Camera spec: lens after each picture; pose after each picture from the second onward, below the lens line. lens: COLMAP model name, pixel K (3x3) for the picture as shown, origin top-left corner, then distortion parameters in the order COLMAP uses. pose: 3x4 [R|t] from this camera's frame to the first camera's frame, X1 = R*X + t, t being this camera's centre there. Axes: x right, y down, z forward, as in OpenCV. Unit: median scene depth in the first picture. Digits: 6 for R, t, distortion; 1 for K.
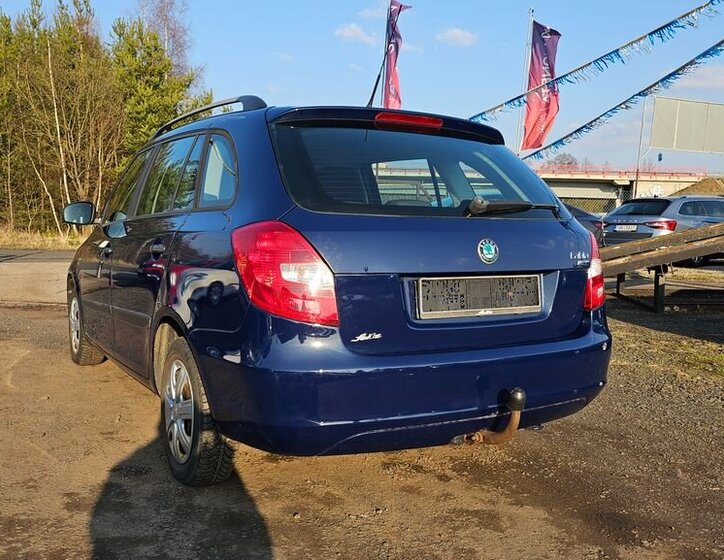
lens RADIAL K [[716.4, 0, 362.0], [0, 716.4, 280.0], [0, 0, 1]] dist [-0.011118, -0.003024]
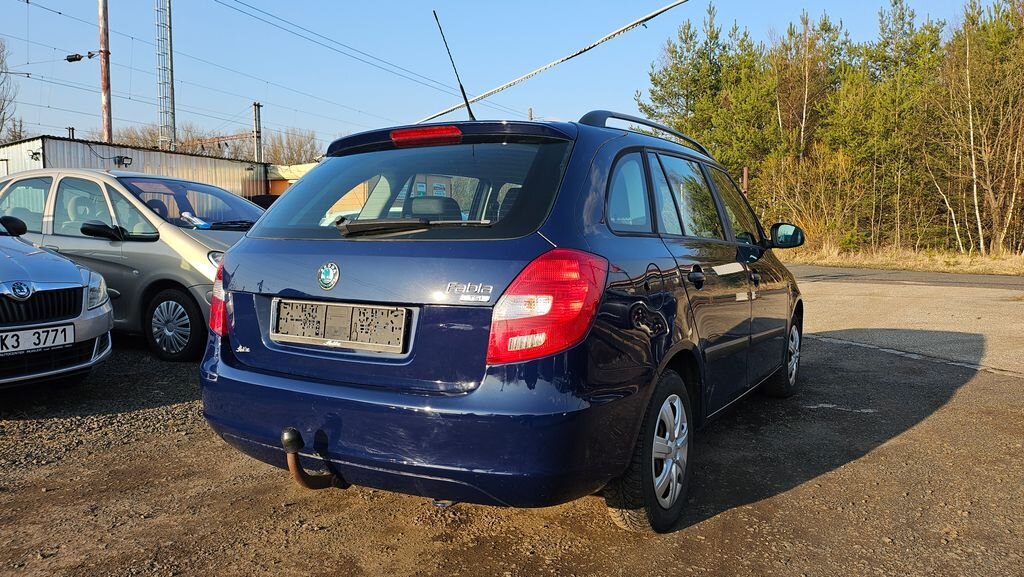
lens RADIAL K [[731.7, 0, 512.0], [0, 731.7, 288.5], [0, 0, 1]] dist [-0.002208, -0.008289]
pose [[0.465523, 0.045799, -0.883850, 1.039960], [-0.059097, 0.998040, 0.020590, -0.053724], [0.883060, 0.042648, 0.467318, 0.730190]]
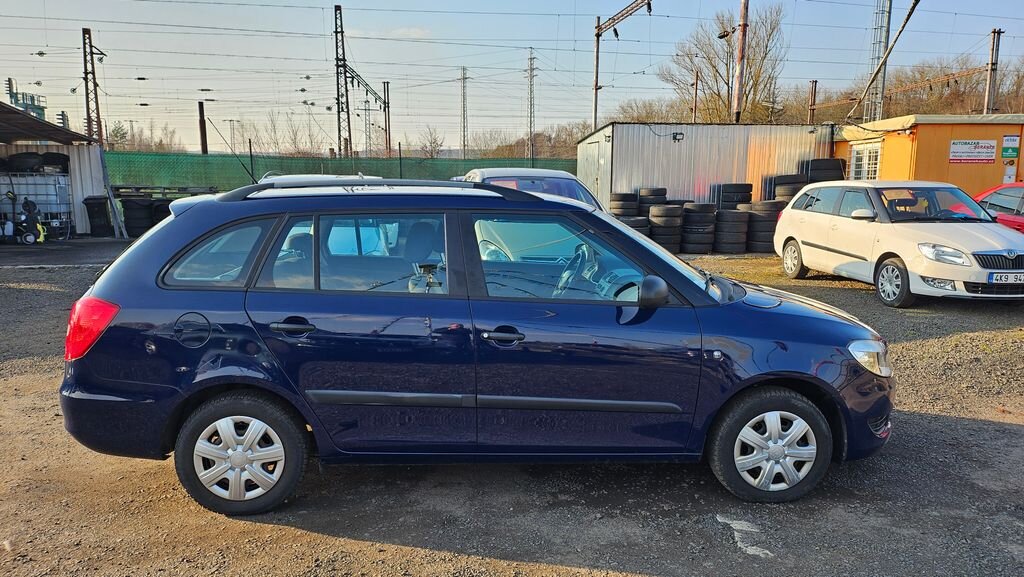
lens RADIAL K [[731.7, 0, 512.0], [0, 731.7, 288.5], [0, 0, 1]] dist [-0.002208, -0.008289]
pose [[-0.485169, 0.116790, -0.866586, 1.052096], [-0.068879, 0.982856, 0.171023, -0.103223], [0.871703, 0.142665, -0.468807, 0.985225]]
